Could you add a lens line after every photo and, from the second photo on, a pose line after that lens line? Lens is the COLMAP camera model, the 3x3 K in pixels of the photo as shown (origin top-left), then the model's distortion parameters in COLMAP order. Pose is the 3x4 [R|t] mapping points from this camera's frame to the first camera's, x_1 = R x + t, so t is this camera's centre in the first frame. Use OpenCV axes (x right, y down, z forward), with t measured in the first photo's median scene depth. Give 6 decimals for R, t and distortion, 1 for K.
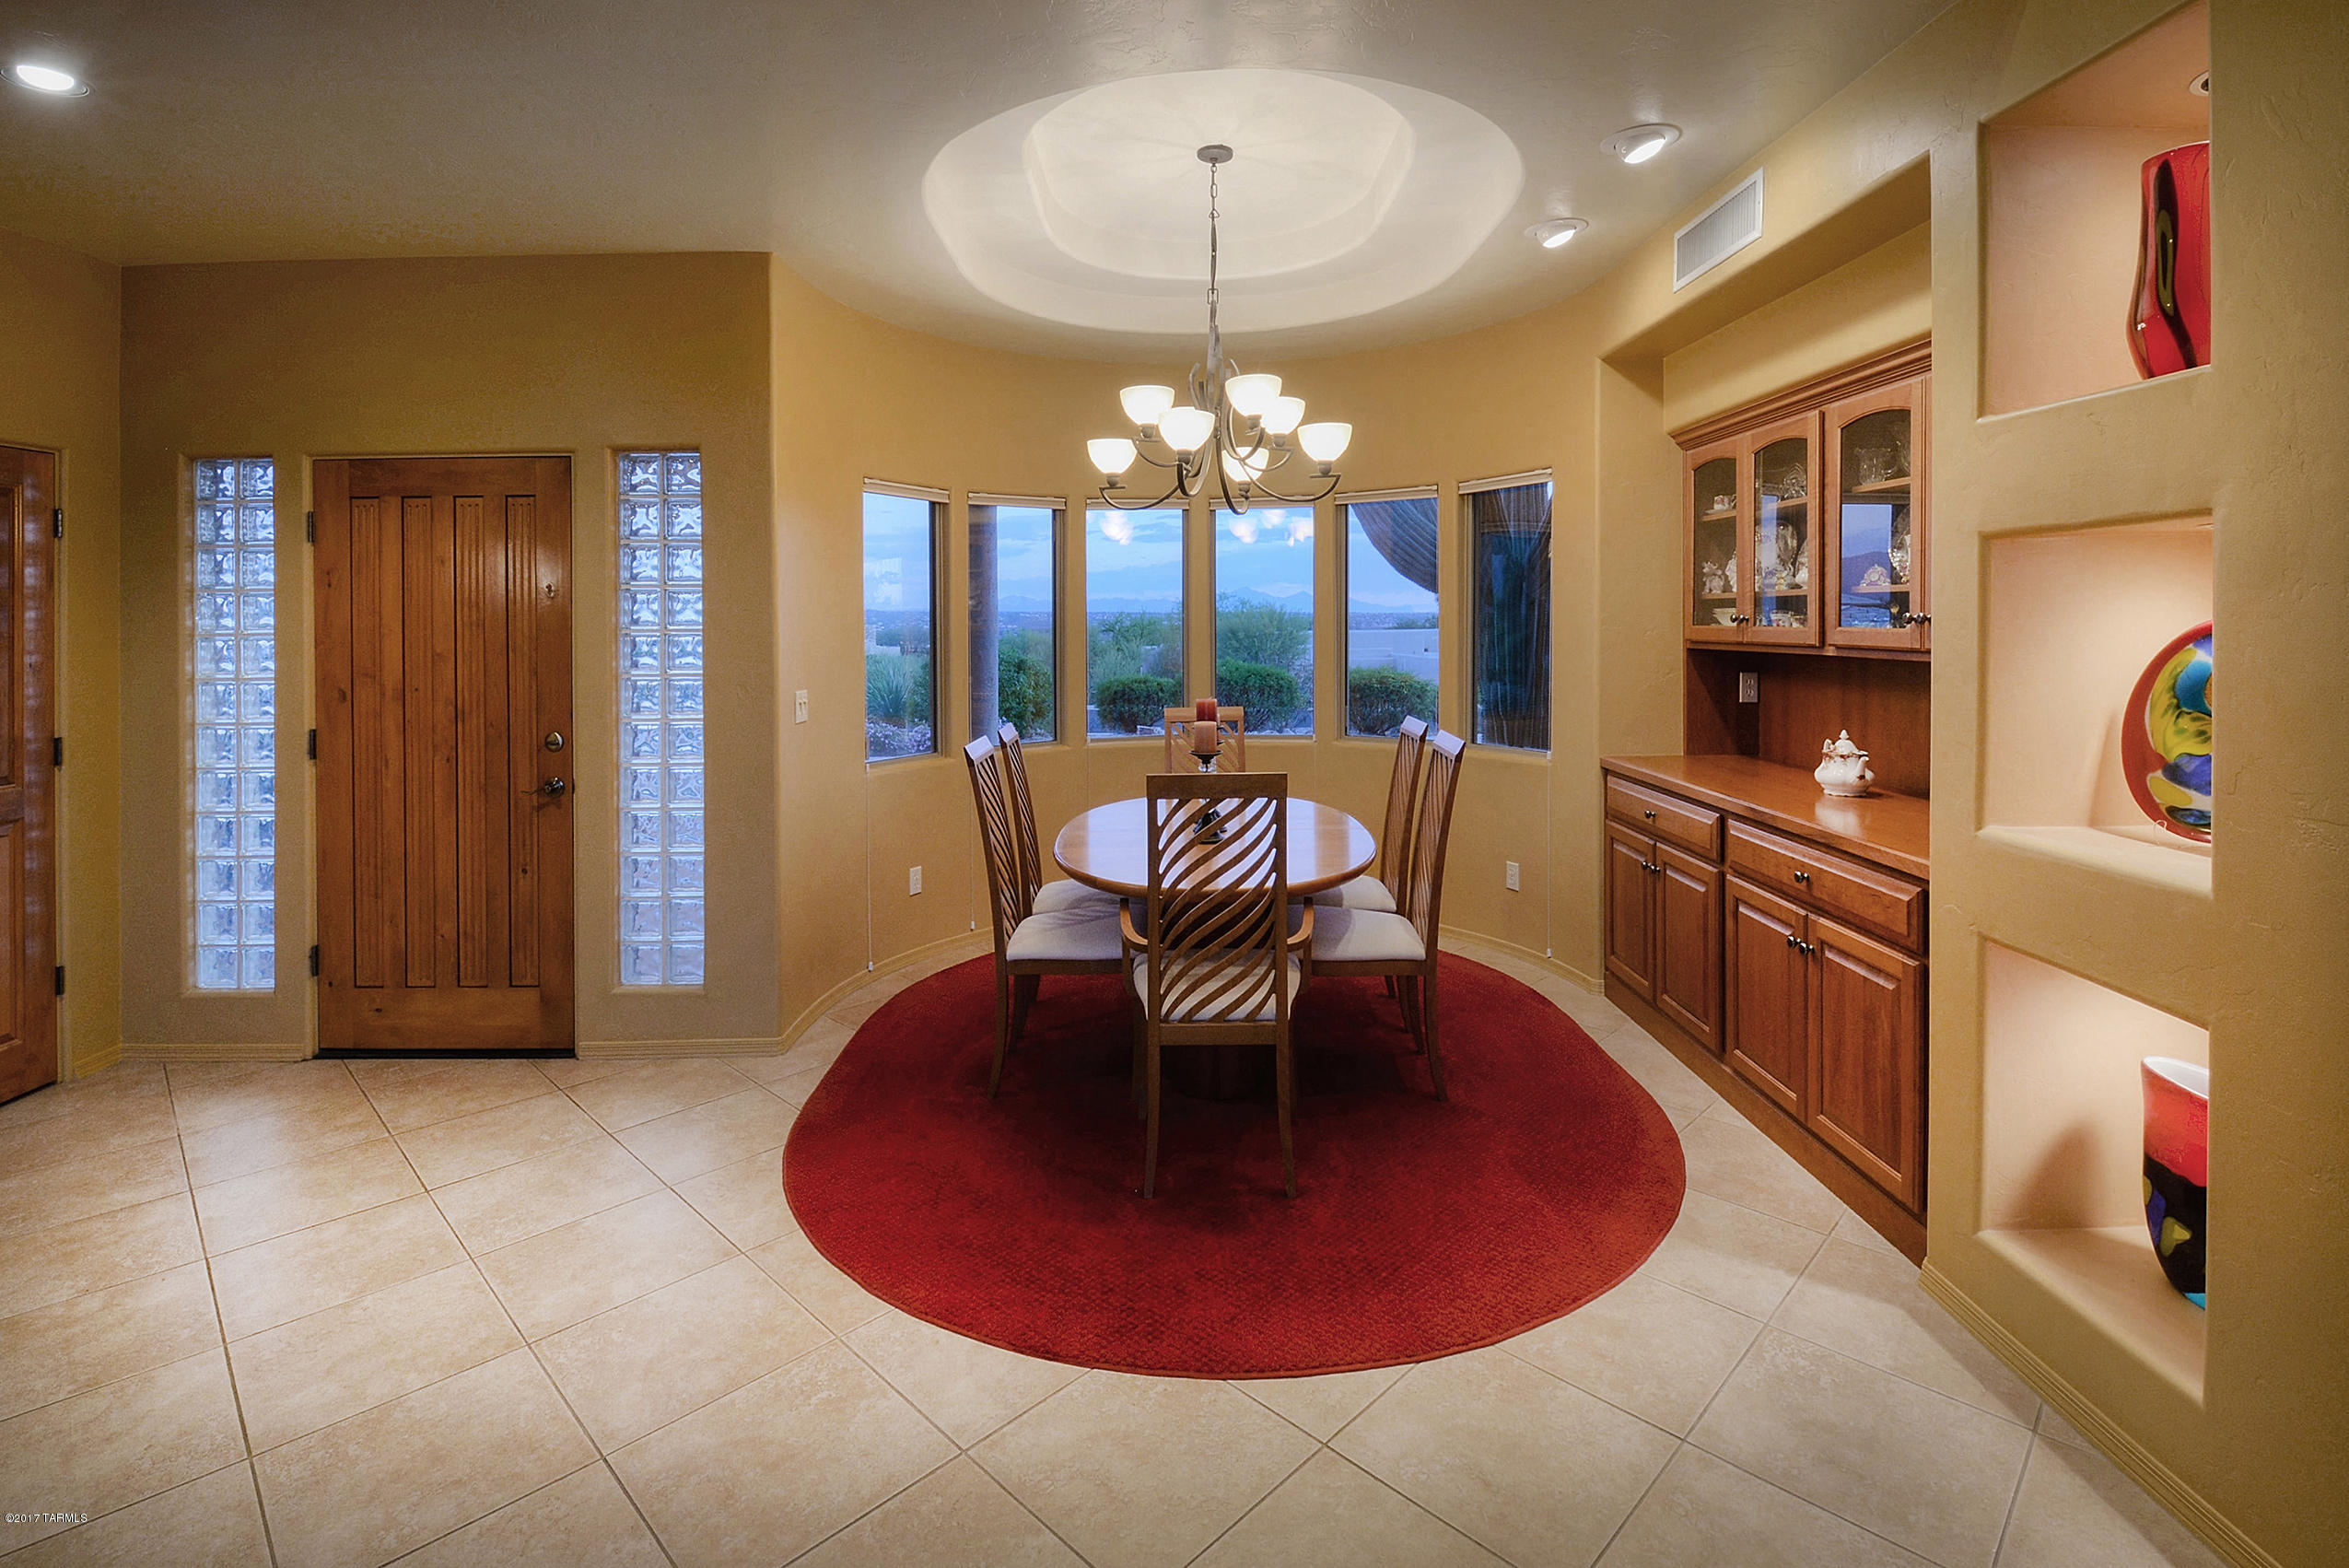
lens RADIAL K [[1162.4, 0, 1168.2], [0, 1162.4, 631.1], [0, 0, 1]] dist [0.034731, -0.033287]
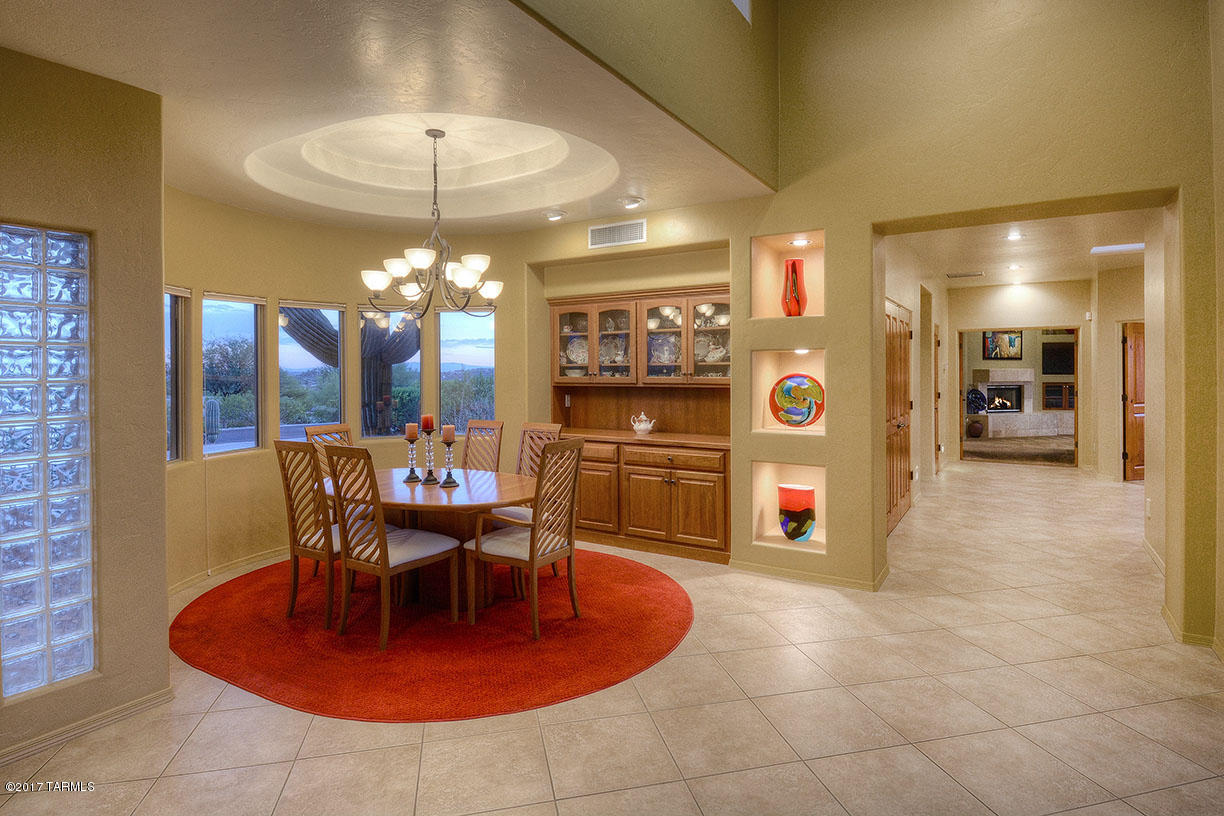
lens RADIAL K [[642.5, 0, 611.8], [0, 642.5, 378.0], [0, 0, 1]] dist [0.001209, 0.000244]
pose [[0.522846, -0.002888, 0.852423, -0.928745], [0.009479, 0.999952, -0.002427, 0.003516], [-0.852375, 0.009349, 0.522848, 0.247519]]
